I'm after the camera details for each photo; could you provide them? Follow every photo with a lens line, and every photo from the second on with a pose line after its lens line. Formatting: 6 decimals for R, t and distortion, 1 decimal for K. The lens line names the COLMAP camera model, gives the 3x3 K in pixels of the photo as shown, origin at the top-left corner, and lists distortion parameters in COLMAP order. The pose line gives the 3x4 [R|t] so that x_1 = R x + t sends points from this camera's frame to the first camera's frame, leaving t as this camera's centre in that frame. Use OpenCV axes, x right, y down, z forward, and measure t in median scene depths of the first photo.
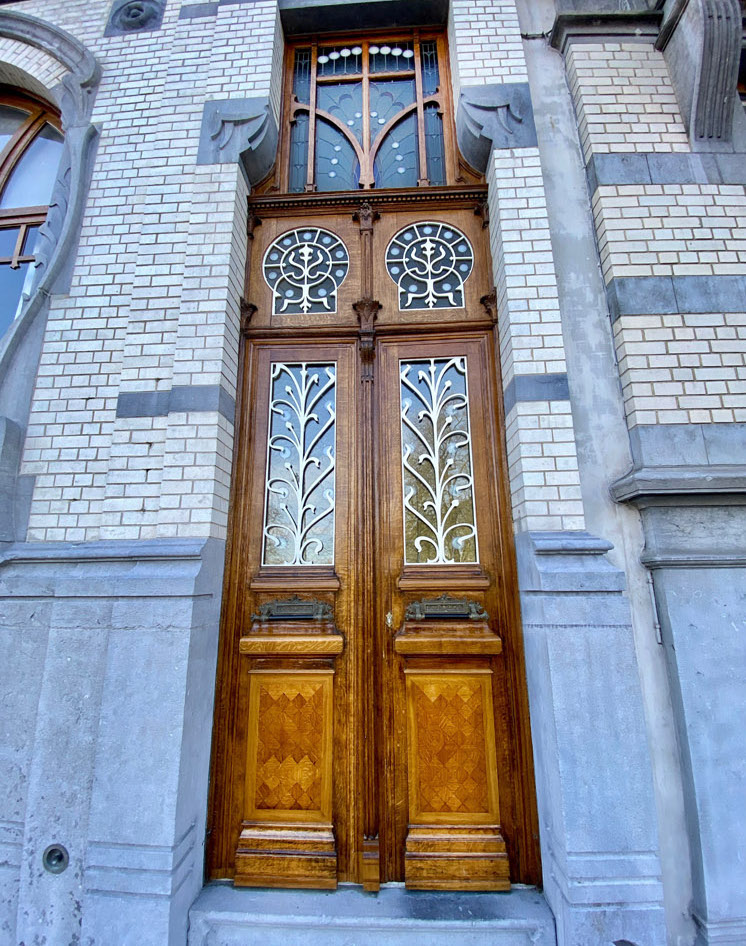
lens RADIAL K [[399.6, 0, 371.3], [0, 399.6, 492.8], [0, 0, 1]] dist [0.004025, -0.011679]
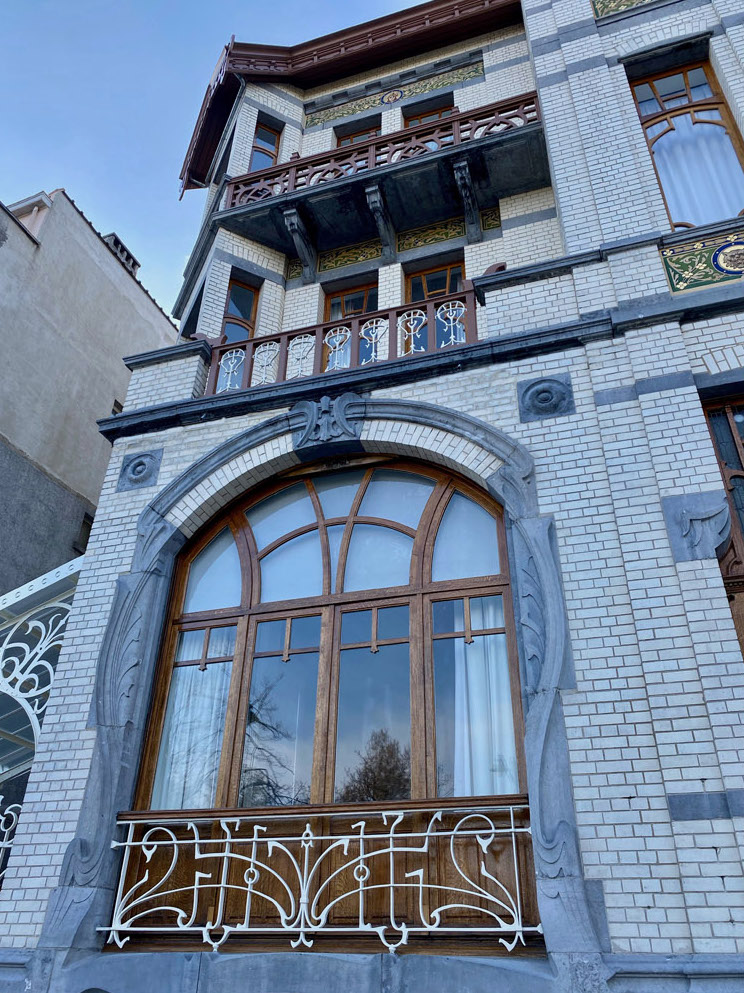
lens RADIAL K [[761.1, 0, 371.8], [0, 761.1, 484.5], [0, 0, 1]] dist [0.026498, -0.025887]
pose [[0.964058, -0.121695, -0.236181, -0.799674], [0.027666, 0.930083, -0.366307, -0.289099], [0.264246, 0.346607, 0.900021, -1.354177]]
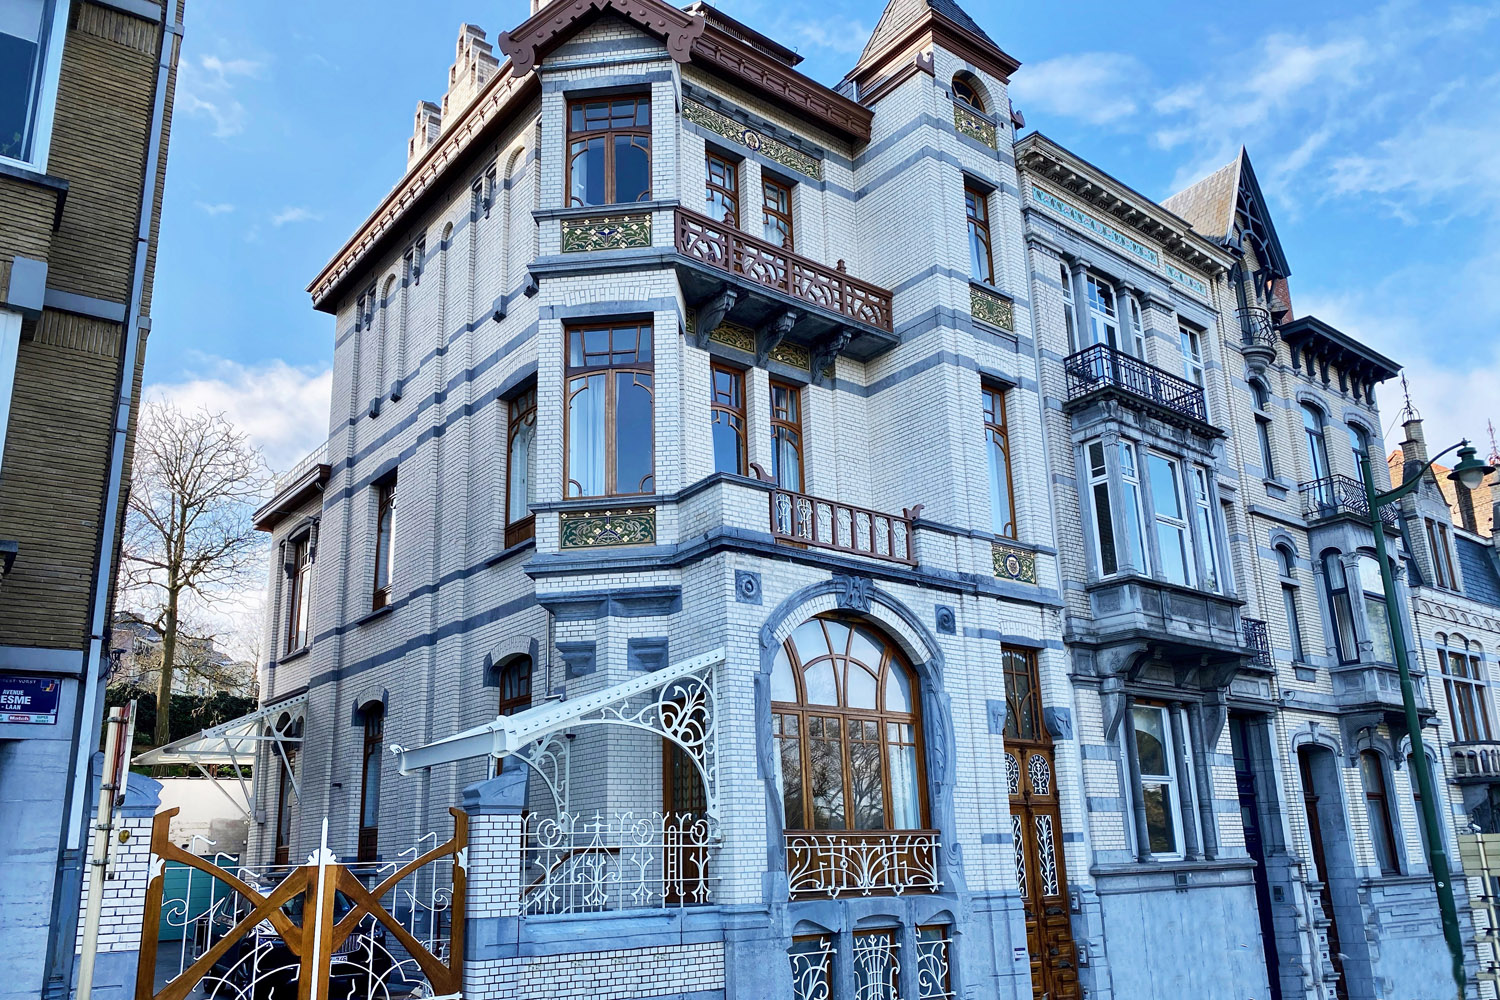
lens RADIAL K [[1148.9, 0, 744.7], [0, 1148.9, 540.2], [0, 0, 1]] dist [0.027584, -0.032237]
pose [[0.746967, 0.170502, 0.642626, -7.064370], [-0.116541, 0.985171, -0.125923, -1.018222], [-0.654567, 0.019168, 0.755761, -3.803666]]
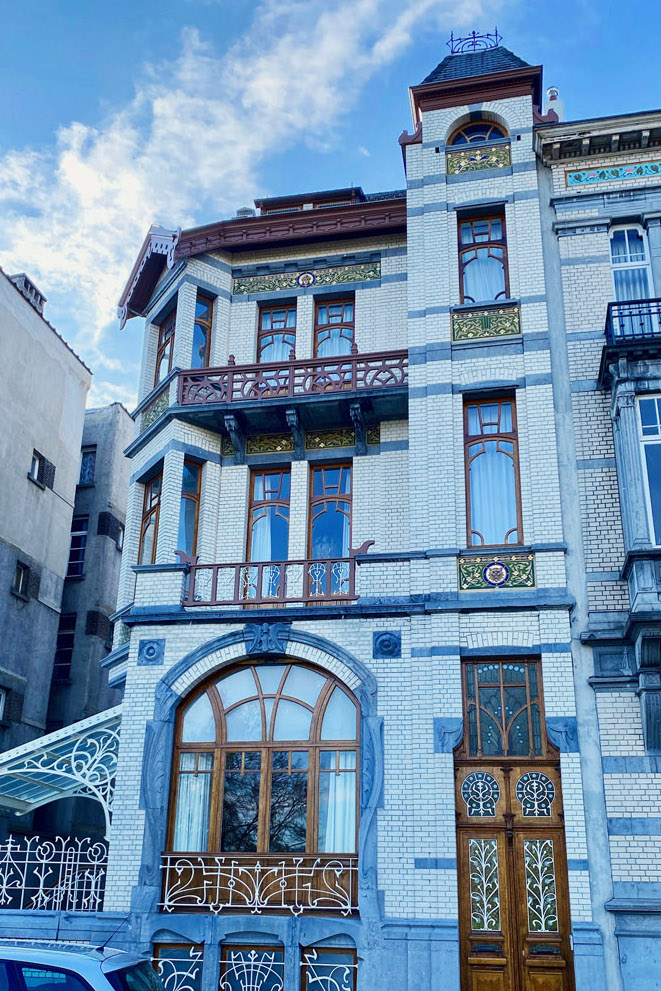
lens RADIAL K [[928.1, 0, 315.9], [0, 928.1, 559.7], [0, 0, 1]] dist [0.071448, -0.166237]
pose [[0.987688, -0.024897, -0.154442, -0.272936], [-0.001048, 0.986179, -0.165680, -1.144053], [0.156433, 0.163802, 0.974011, -5.294196]]
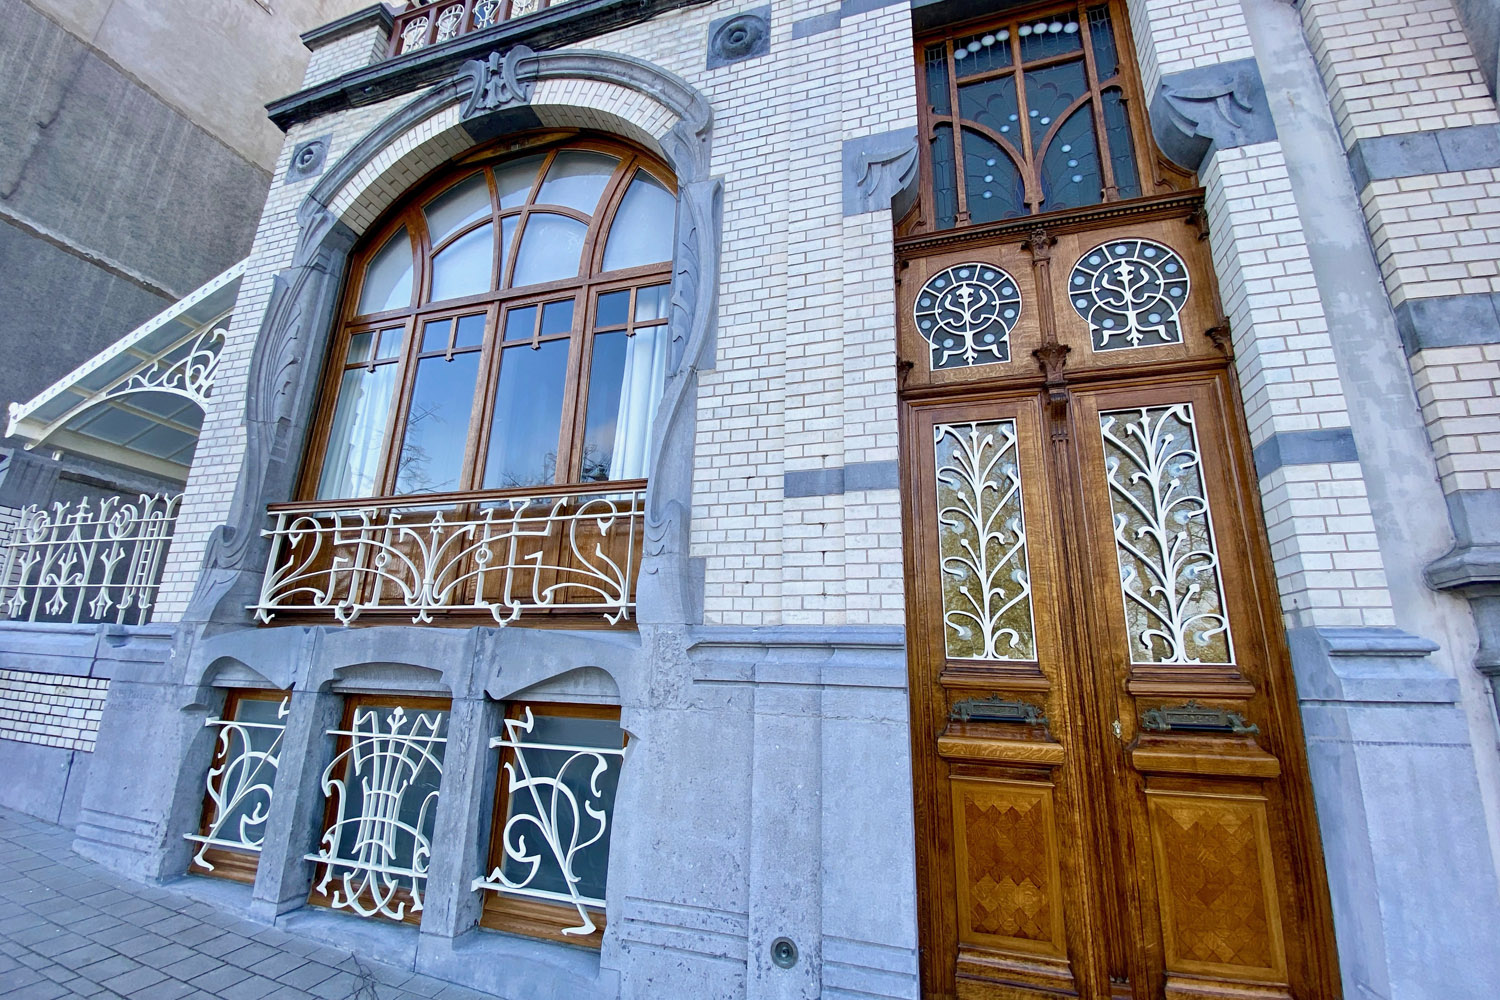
lens RADIAL K [[601.3, 0, 748.5], [0, 601.3, 516.0], [0, 0, 1]] dist [0.006139, -0.012953]
pose [[0.970005, -0.024307, -0.241867, -0.364314], [0.012757, 0.998707, -0.049204, -0.072096], [0.242751, 0.044643, 0.969061, -0.407971]]
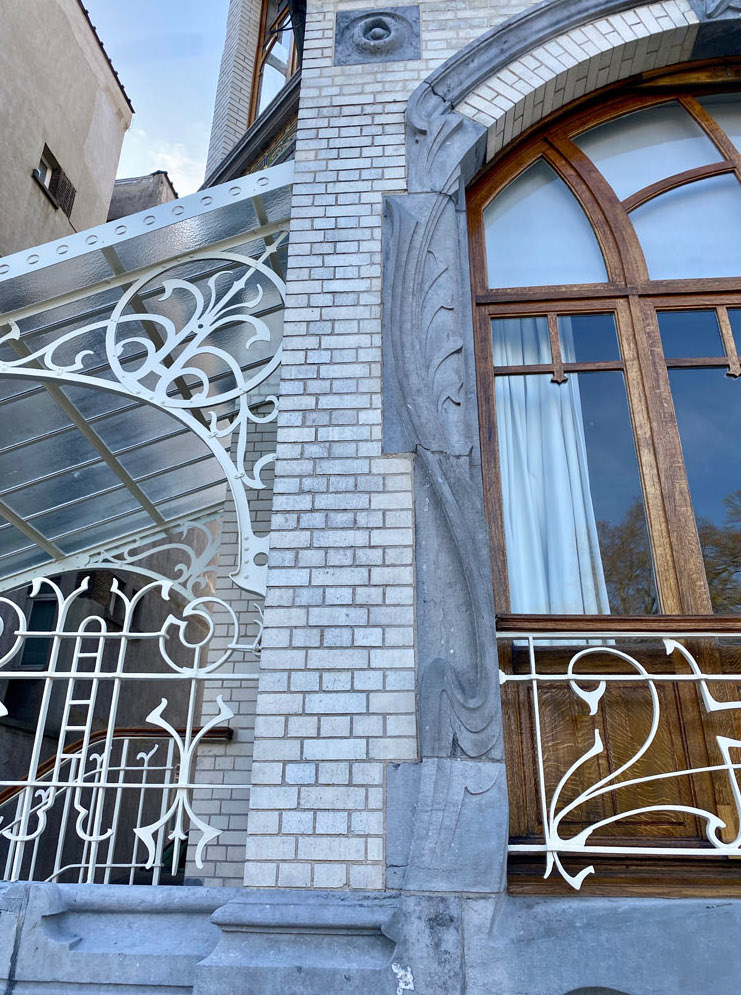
lens RADIAL K [[762.6, 0, 368.1], [0, 762.6, 490.0], [0, 0, 1]] dist [0.026498, -0.025887]
pose [[0.998838, 0.004281, -0.047995, -2.506541], [-0.015312, 0.972617, -0.231909, -0.137790], [0.045688, 0.232375, 0.971553, -0.131401]]
